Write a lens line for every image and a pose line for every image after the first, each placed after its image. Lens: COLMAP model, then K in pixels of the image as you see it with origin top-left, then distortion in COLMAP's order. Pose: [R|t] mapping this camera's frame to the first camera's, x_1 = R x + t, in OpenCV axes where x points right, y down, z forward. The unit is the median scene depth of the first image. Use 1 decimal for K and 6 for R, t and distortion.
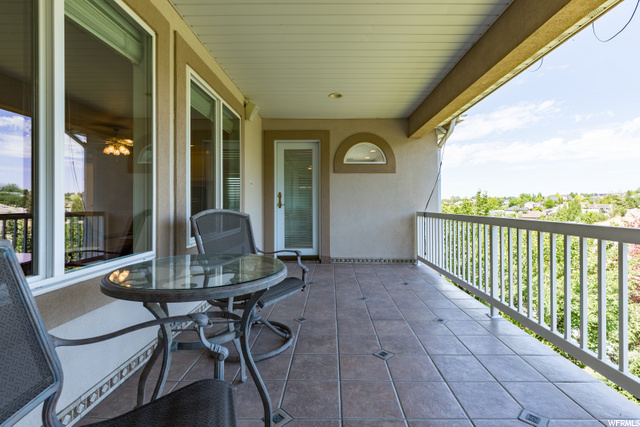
lens RADIAL K [[289.1, 0, 320.8], [0, 289.1, 215.7], [0, 0, 1]] dist [0.010283, 0.000188]
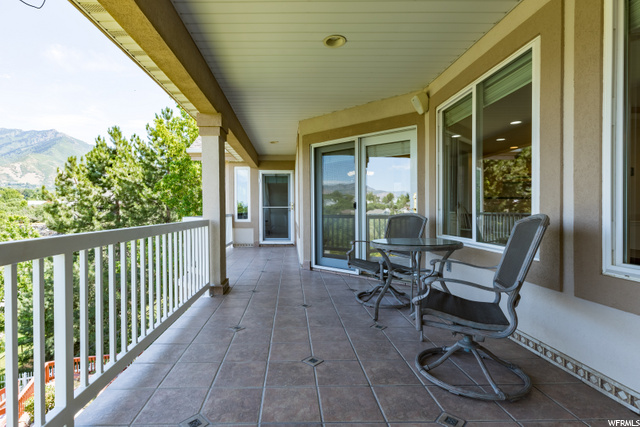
lens RADIAL K [[289.1, 0, 320.8], [0, 289.1, 215.7], [0, 0, 1]] dist [0.010283, 0.000188]
pose [[-0.991443, 0.013915, -0.129798, 0.311618], [0.012389, 0.999844, 0.012563, -0.025084], [0.129952, 0.010848, -0.991461, 1.971736]]
